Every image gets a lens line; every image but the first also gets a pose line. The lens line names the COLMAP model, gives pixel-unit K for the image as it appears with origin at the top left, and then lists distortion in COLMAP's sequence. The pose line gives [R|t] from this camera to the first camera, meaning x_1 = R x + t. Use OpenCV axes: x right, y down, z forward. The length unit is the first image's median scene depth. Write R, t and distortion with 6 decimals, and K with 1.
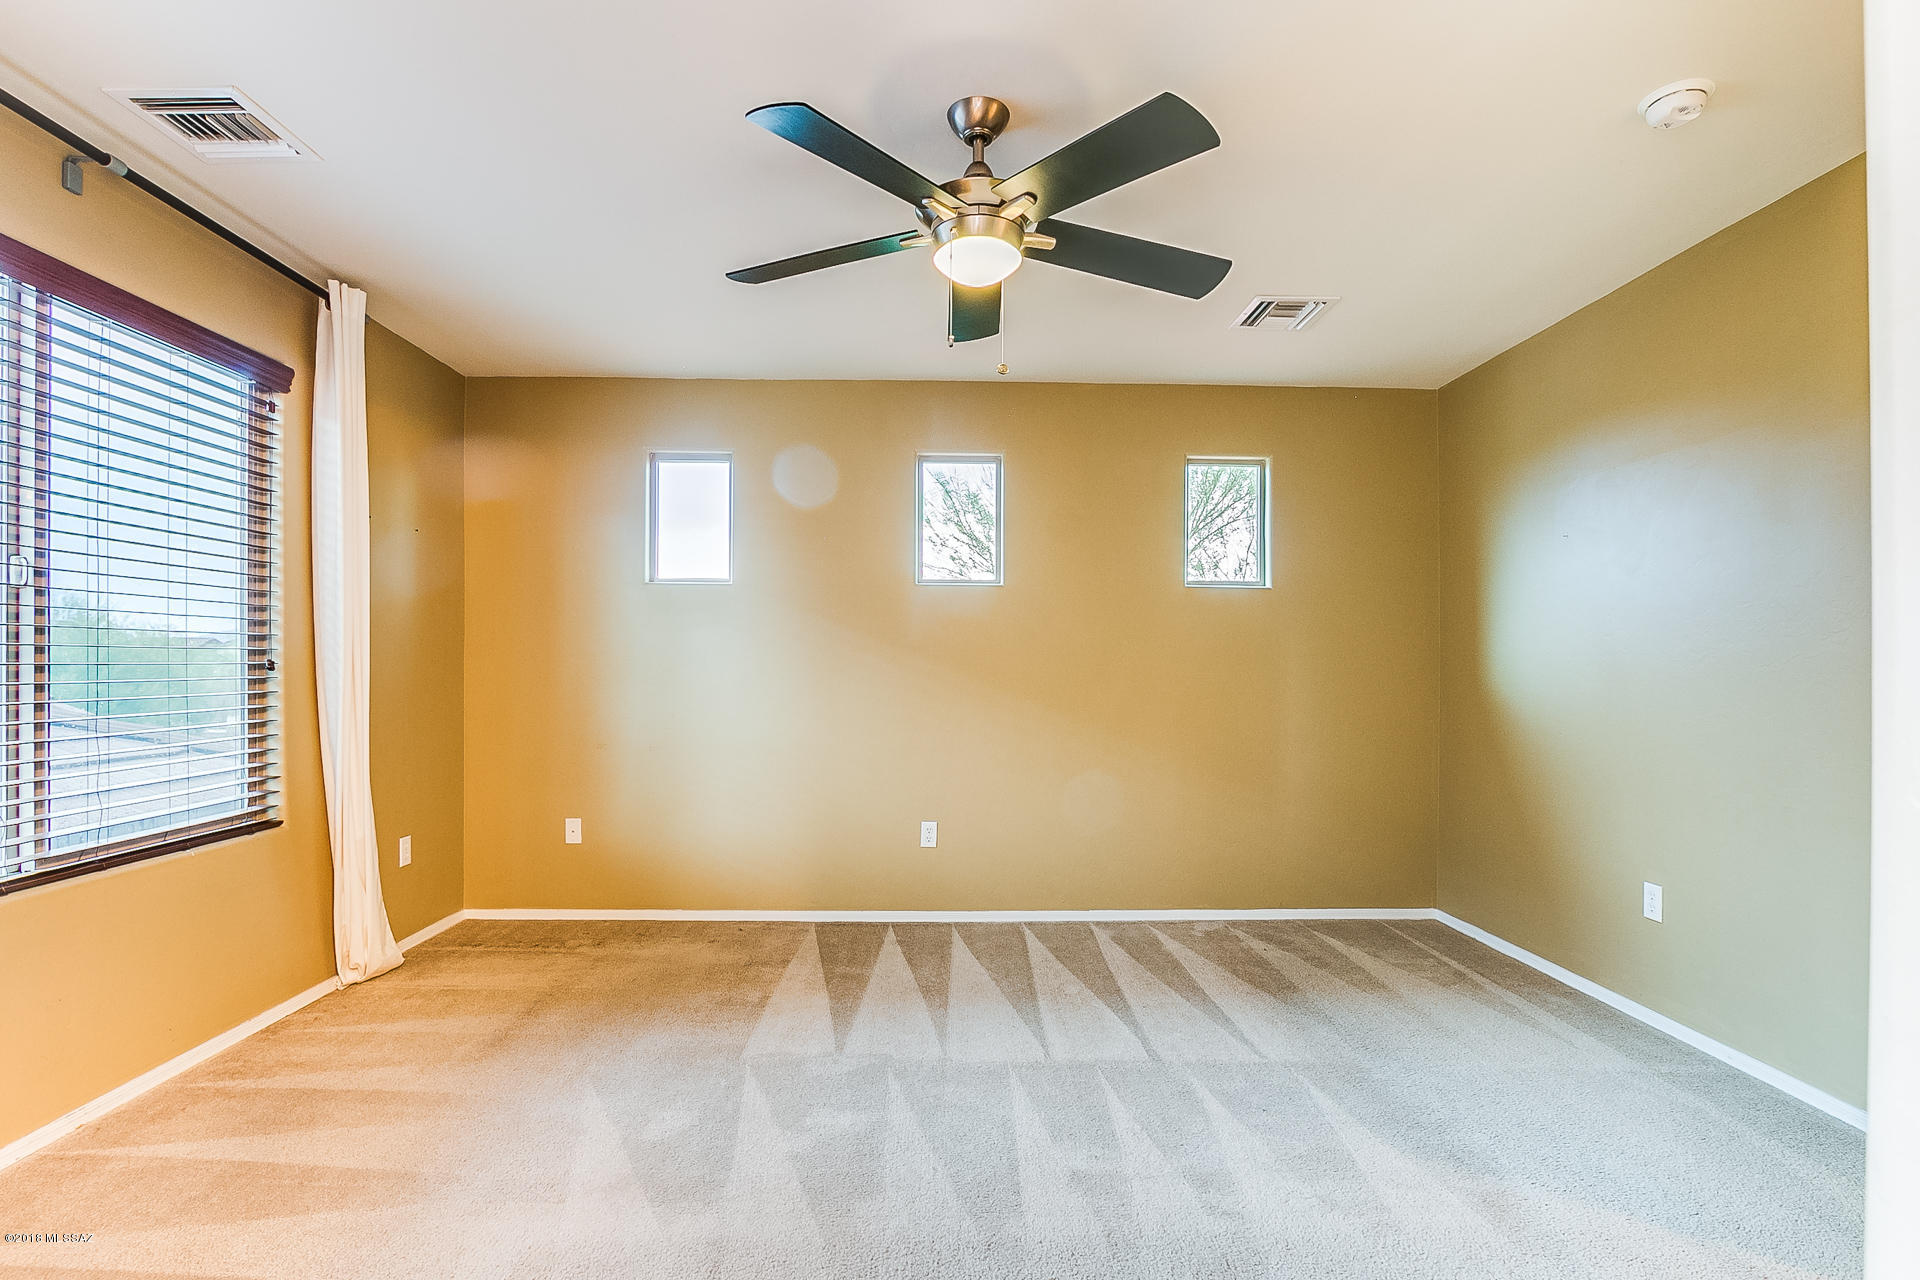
lens RADIAL K [[914.9, 0, 943.6], [0, 914.9, 666.7], [0, 0, 1]] dist [-0.018188, 0.001100]
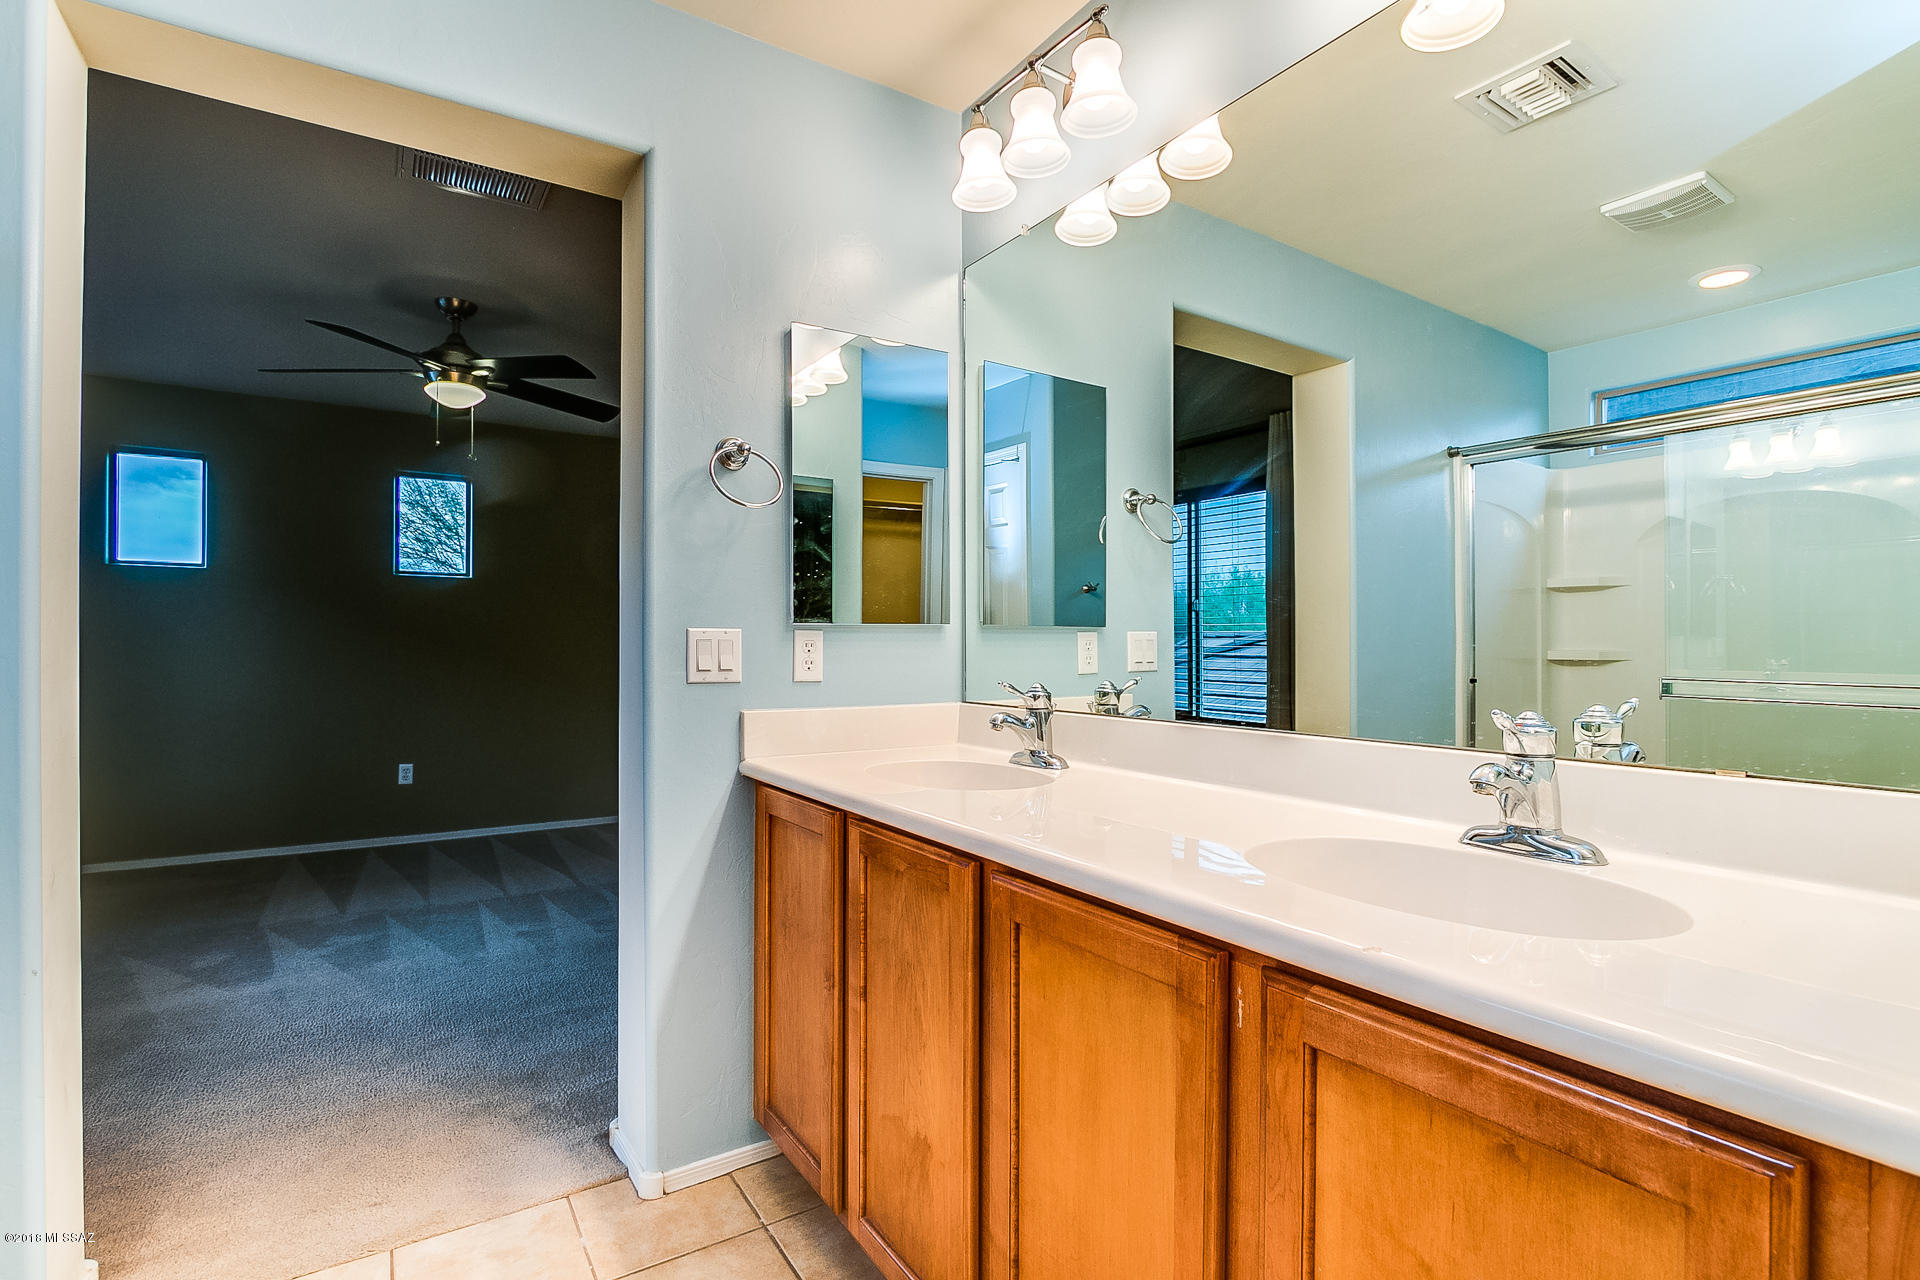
lens RADIAL K [[916.7, 0, 952.2], [0, 916.7, 640.1], [0, 0, 1]] dist [0.002928, 0.000549]
pose [[0.853236, -0.001519, 0.521523, -0.041439], [0.001080, 0.999999, 0.001146, -0.001179], [-0.521524, -0.000414, 0.853236, -0.586672]]
